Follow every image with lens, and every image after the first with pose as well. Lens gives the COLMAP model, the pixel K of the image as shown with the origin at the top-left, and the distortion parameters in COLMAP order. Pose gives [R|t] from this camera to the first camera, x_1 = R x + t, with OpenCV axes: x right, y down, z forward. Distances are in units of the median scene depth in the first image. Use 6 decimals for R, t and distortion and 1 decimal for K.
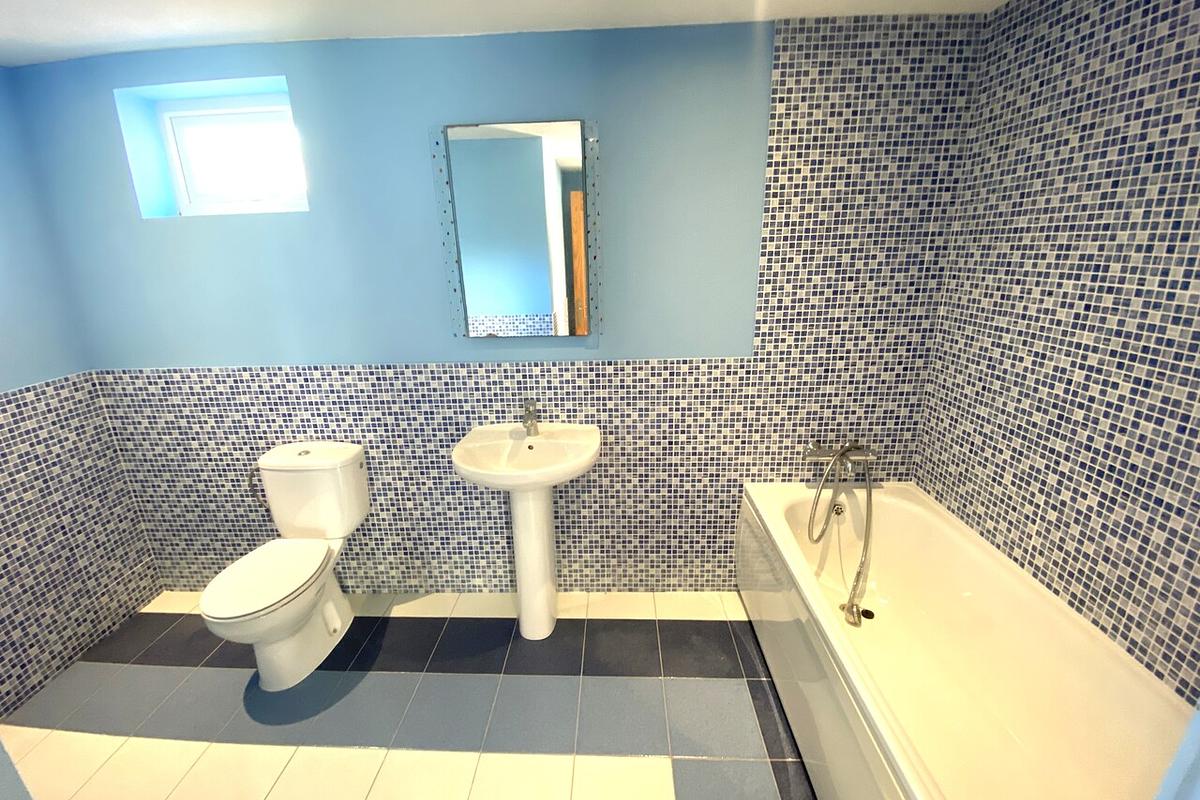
lens RADIAL K [[493.1, 0, 592.0], [0, 493.1, 389.5], [0, 0, 1]] dist [0.016891, -0.014568]
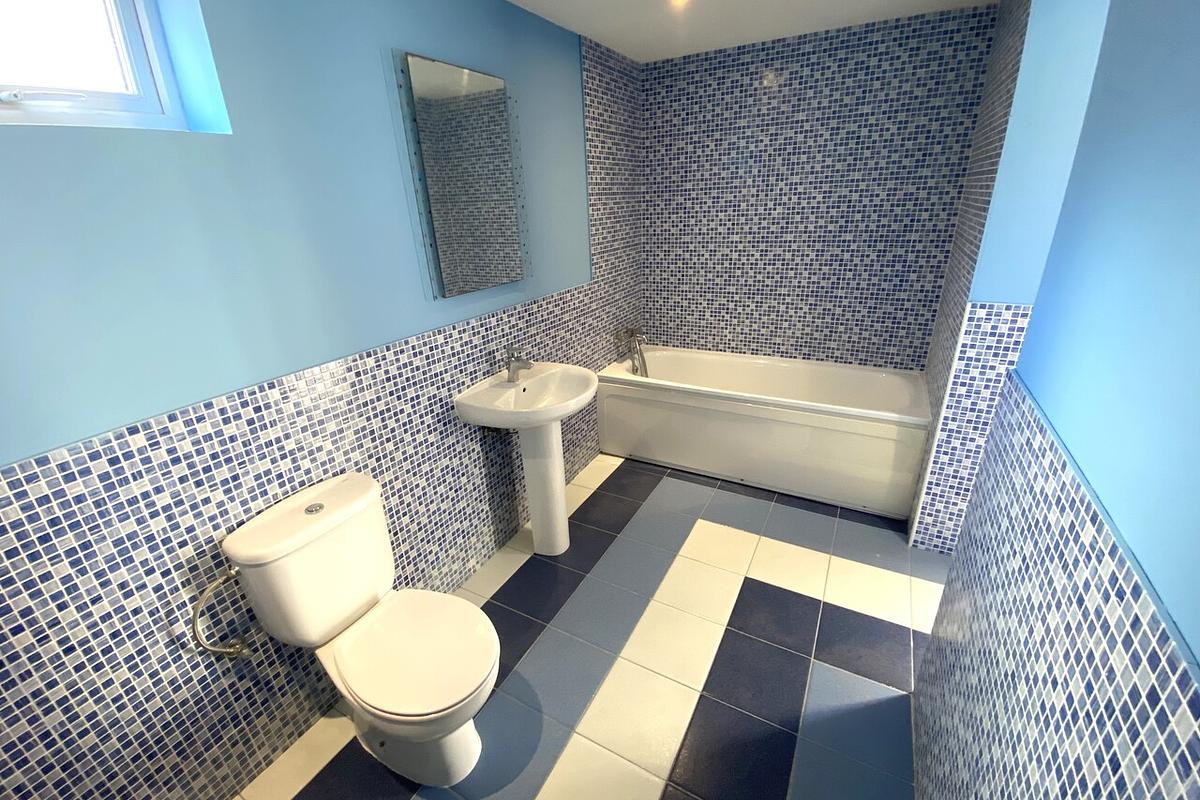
lens RADIAL K [[488.5, 0, 600.0], [0, 488.5, 400.0], [0, 0, 1]] dist [0.048998, -0.038647]
pose [[0.438938, -0.326507, 0.837094, -1.457435], [0.274351, 0.935850, 0.221168, -0.079295], [-0.855608, 0.132579, 0.500358, 0.501660]]
